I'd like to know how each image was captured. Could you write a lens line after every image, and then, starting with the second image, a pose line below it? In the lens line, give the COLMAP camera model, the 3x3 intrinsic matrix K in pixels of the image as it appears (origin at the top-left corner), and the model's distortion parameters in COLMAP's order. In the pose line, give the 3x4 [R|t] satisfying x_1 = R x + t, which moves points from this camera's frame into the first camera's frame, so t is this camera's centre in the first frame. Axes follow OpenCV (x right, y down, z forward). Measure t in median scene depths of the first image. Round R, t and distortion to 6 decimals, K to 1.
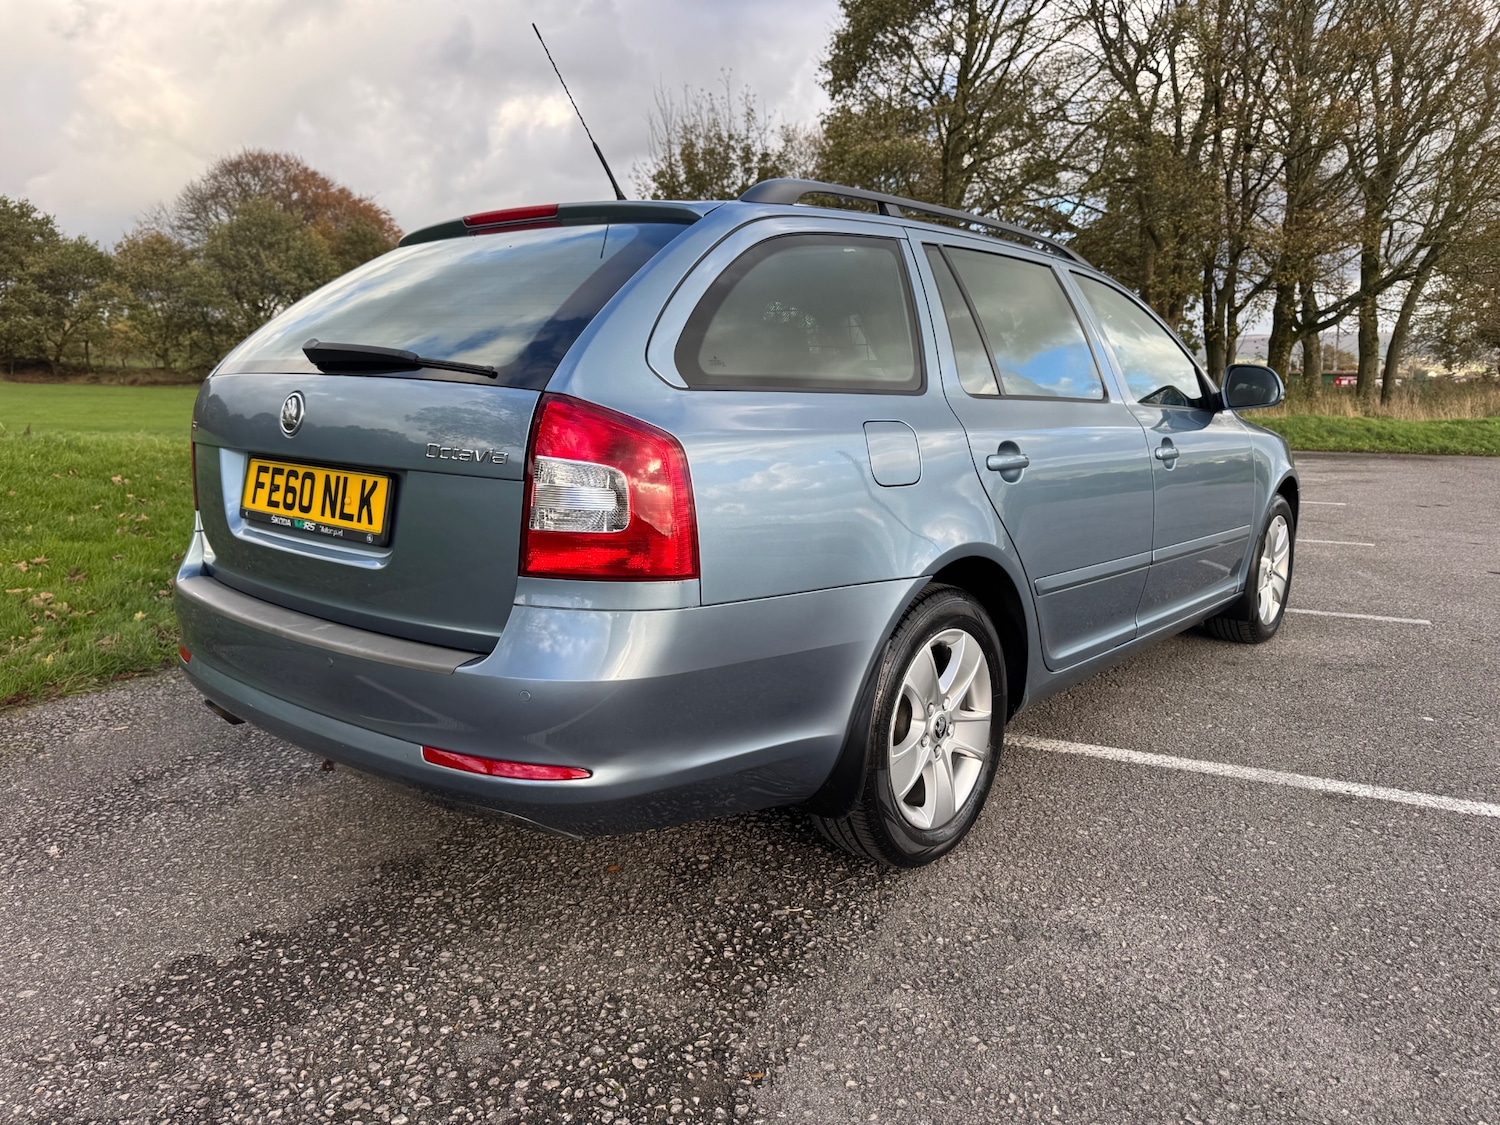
lens RADIAL K [[1079.3, 0, 746.5], [0, 1079.3, 561.4], [0, 0, 1]] dist [0.005626, -0.003953]
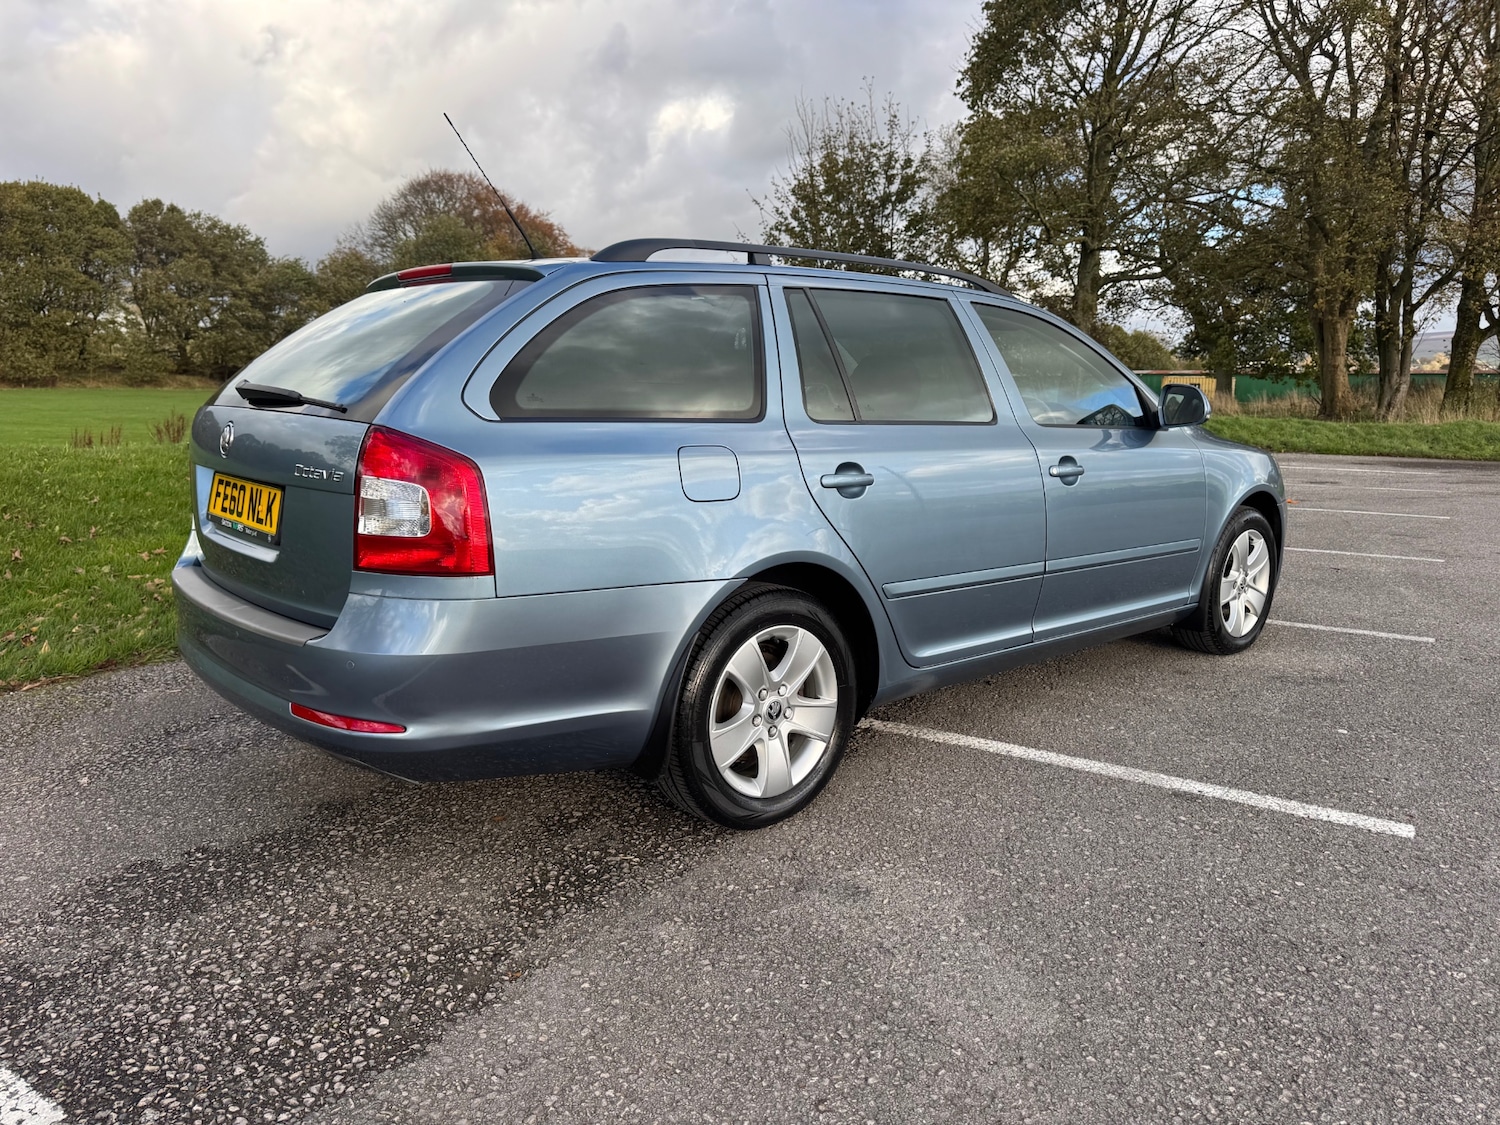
lens RADIAL K [[1079.3, 0, 746.5], [0, 1079.3, 561.4], [0, 0, 1]] dist [0.005626, -0.003953]
pose [[0.988255, 0.019705, -0.151538, 0.270645], [-0.020119, 0.999797, -0.001202, -0.002631], [0.151484, 0.004236, 0.988451, -0.116743]]
